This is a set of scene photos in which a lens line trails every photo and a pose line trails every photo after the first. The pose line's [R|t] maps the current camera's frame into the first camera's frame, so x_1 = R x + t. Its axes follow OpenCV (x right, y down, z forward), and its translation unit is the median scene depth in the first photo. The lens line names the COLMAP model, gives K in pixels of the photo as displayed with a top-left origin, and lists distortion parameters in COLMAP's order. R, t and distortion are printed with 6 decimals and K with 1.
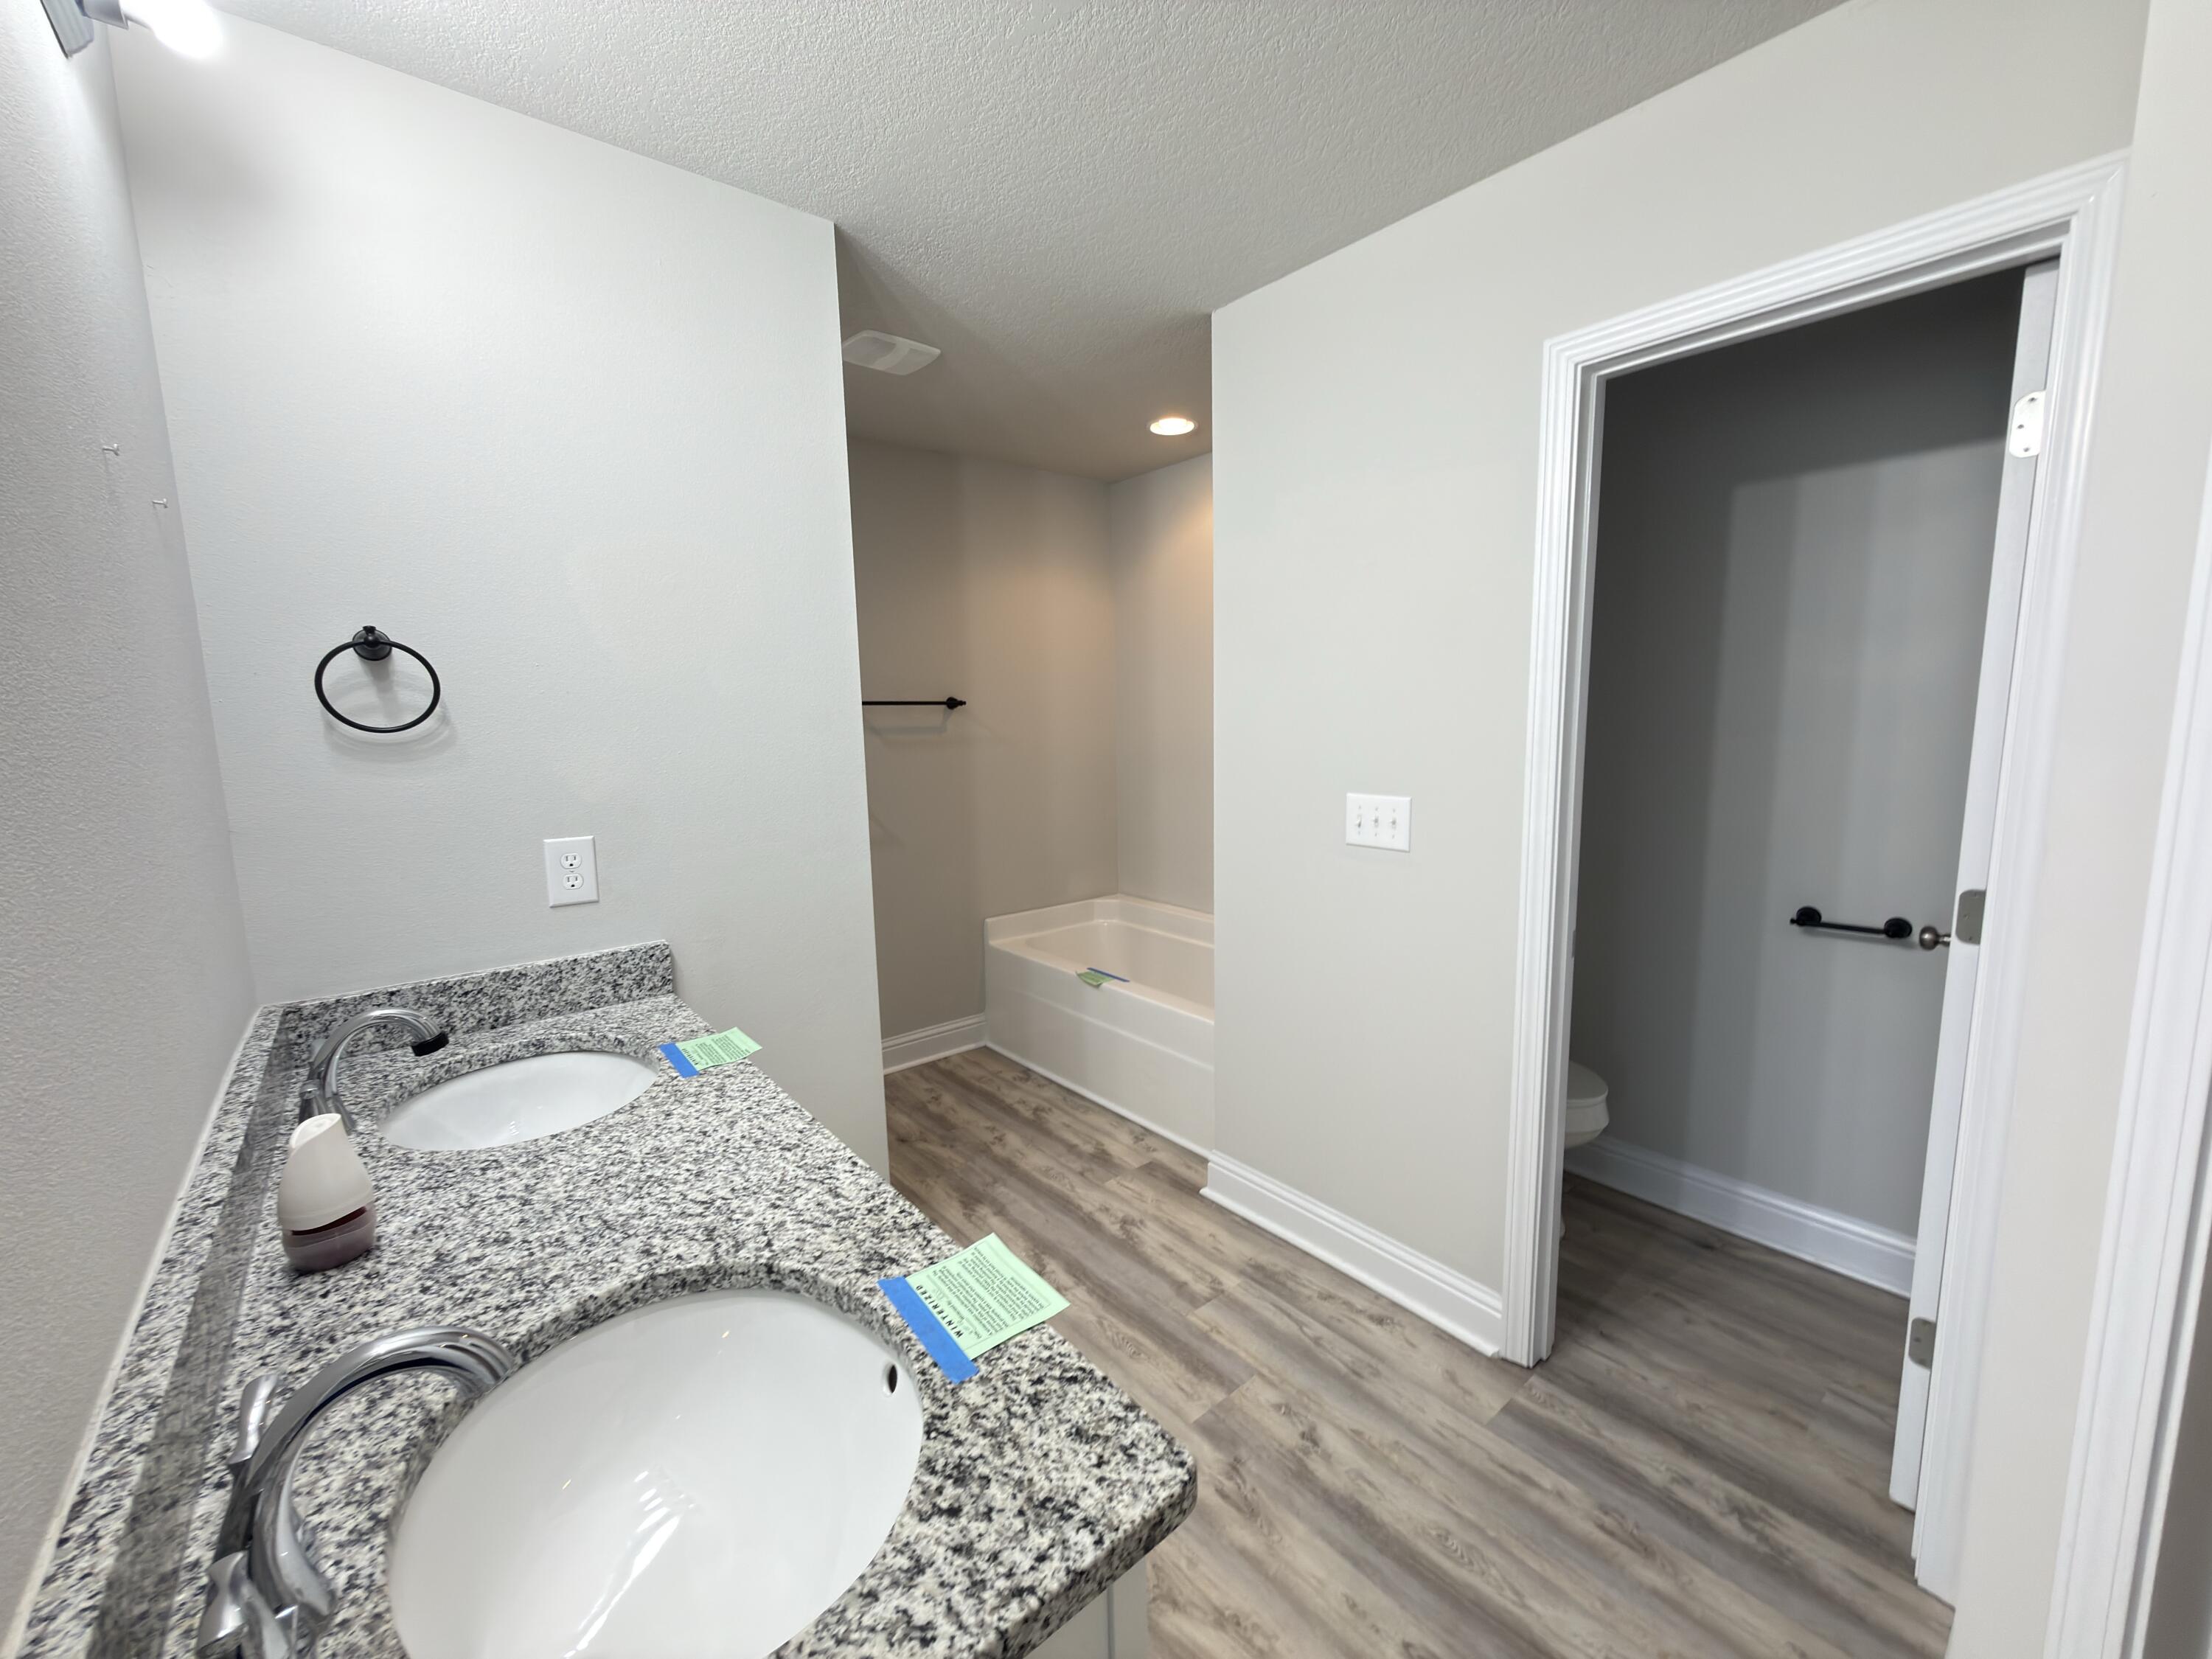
lens RADIAL K [[880.6, 0, 1107.7], [0, 880.6, 829.4], [0, 0, 1]] dist [0.000452, 0.000030]
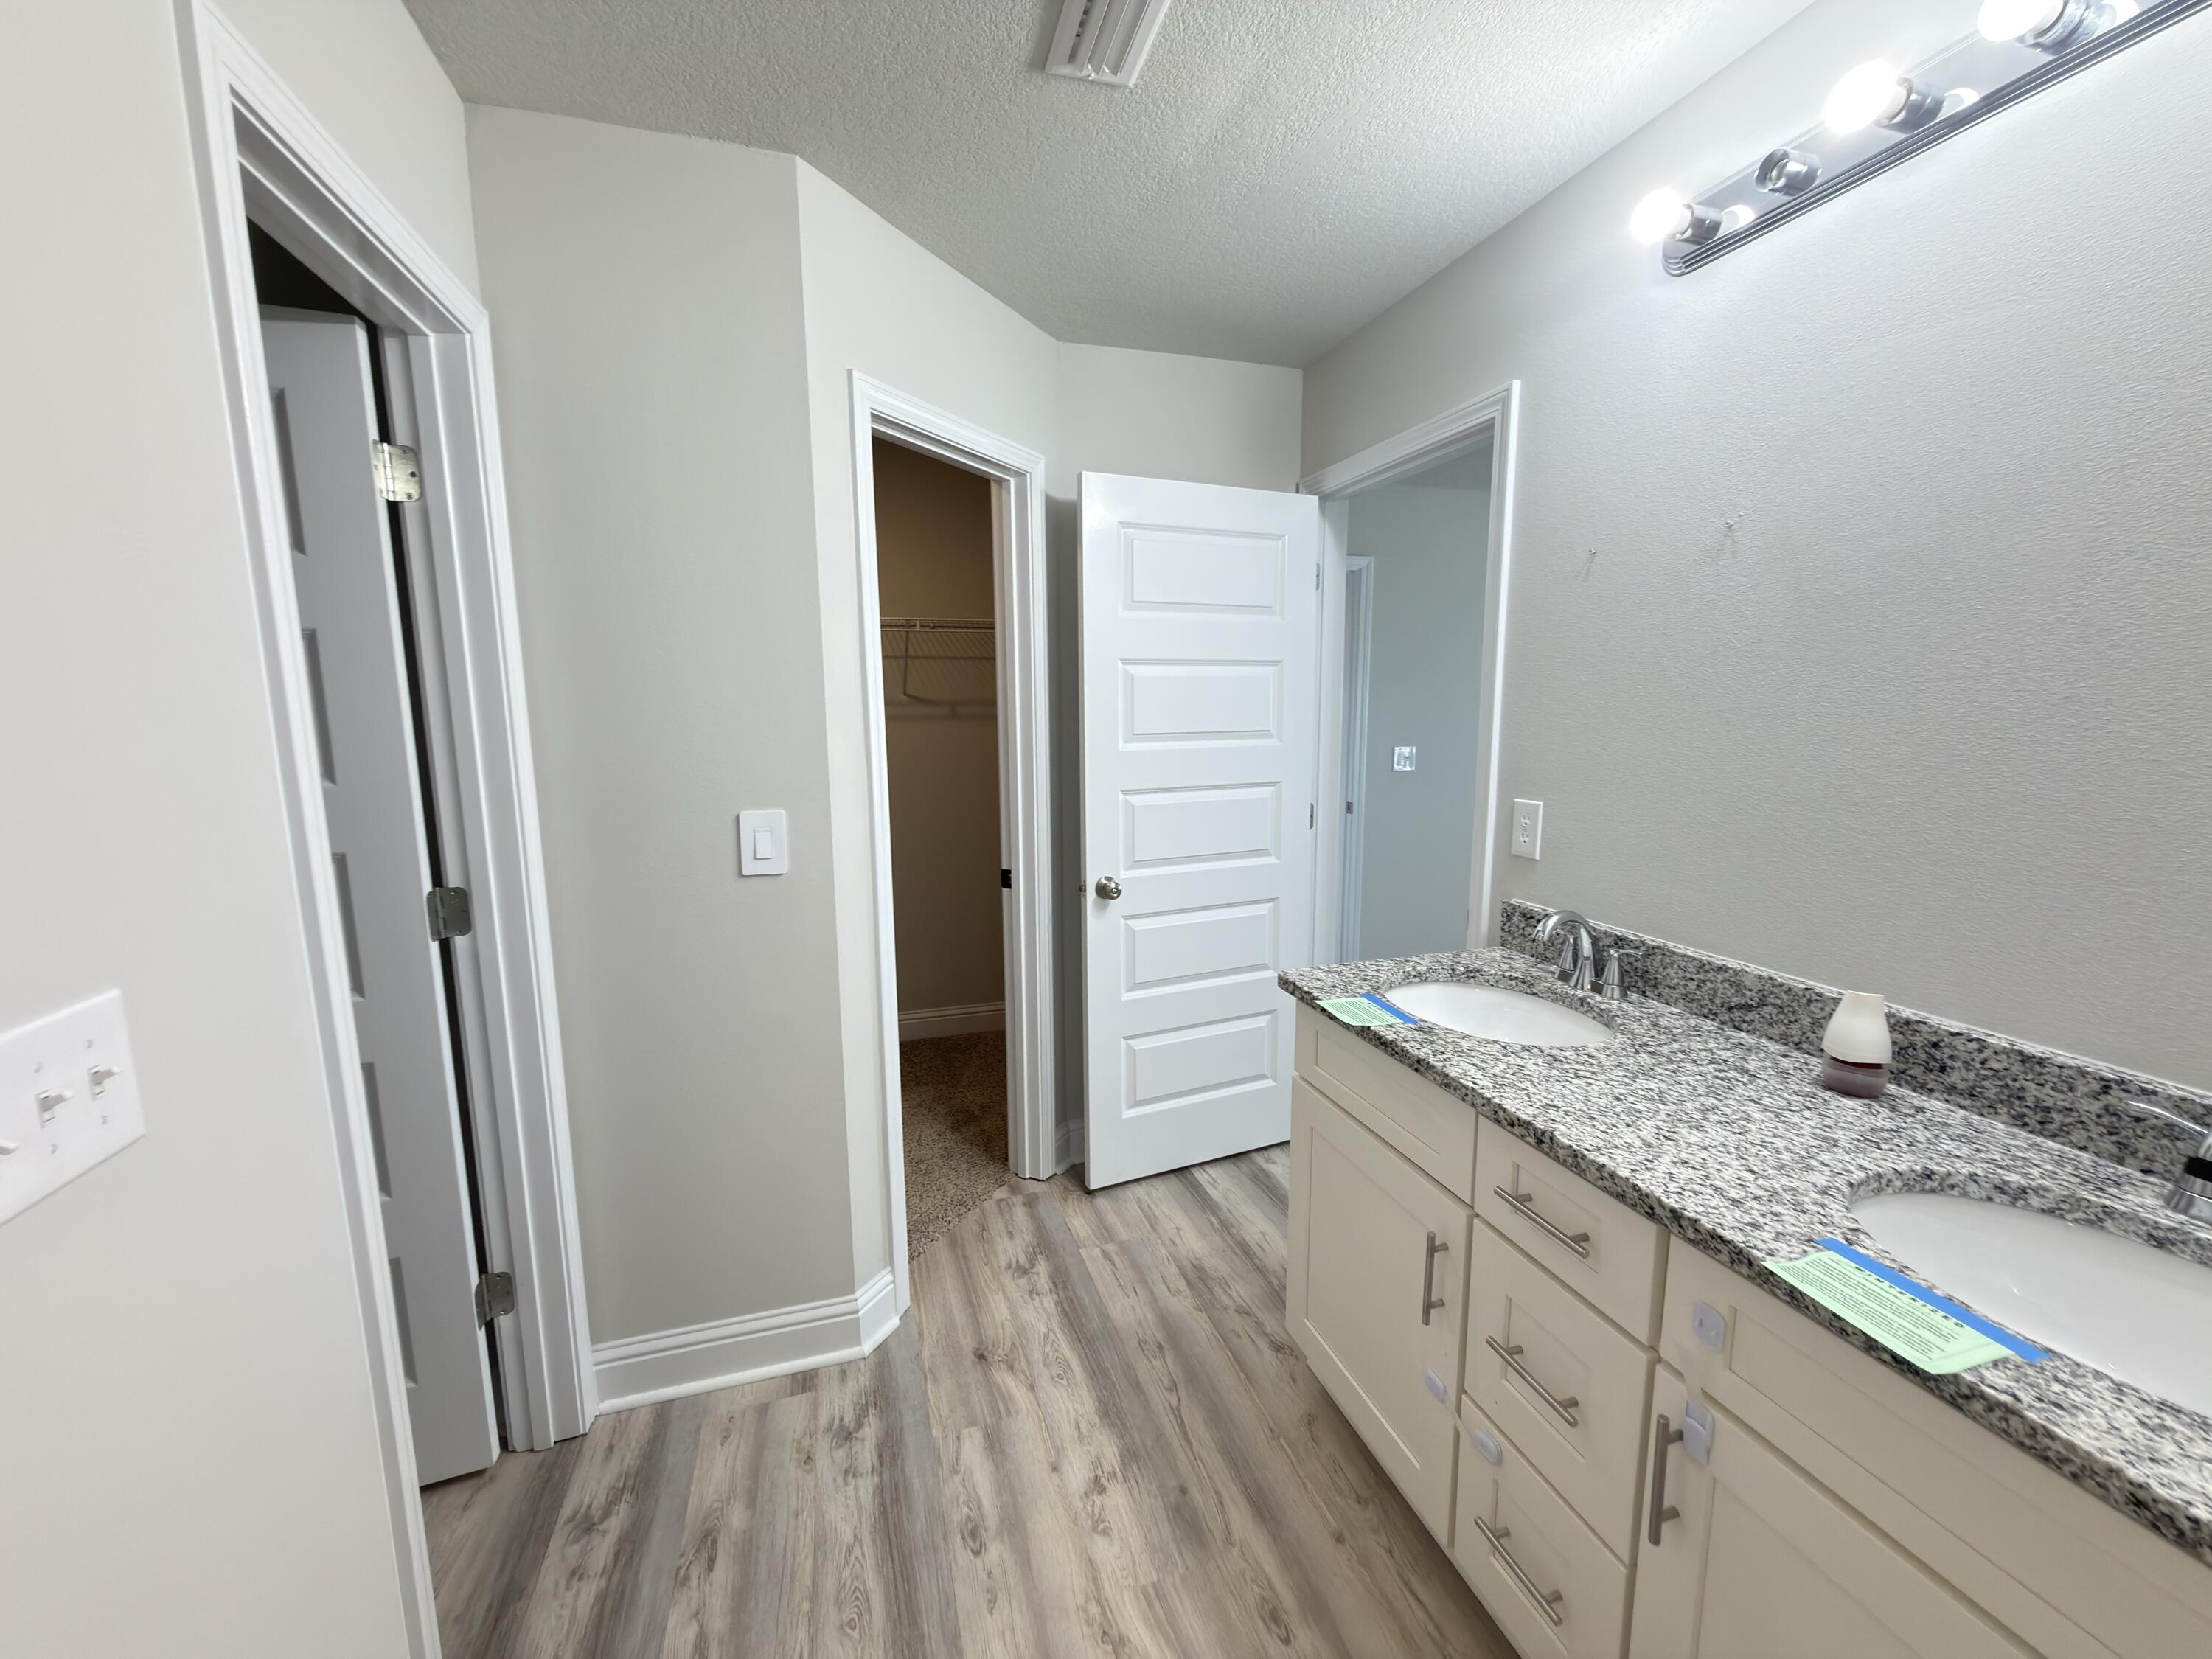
lens RADIAL K [[880.6, 0, 1107.7], [0, 880.6, 829.4], [0, 0, 1]] dist [0.000452, 0.000030]
pose [[-0.924009, -0.025269, 0.381535, -0.193564], [0.078892, 0.963746, 0.254890, -0.203104], [-0.374143, 0.265621, -0.888517, 1.510431]]
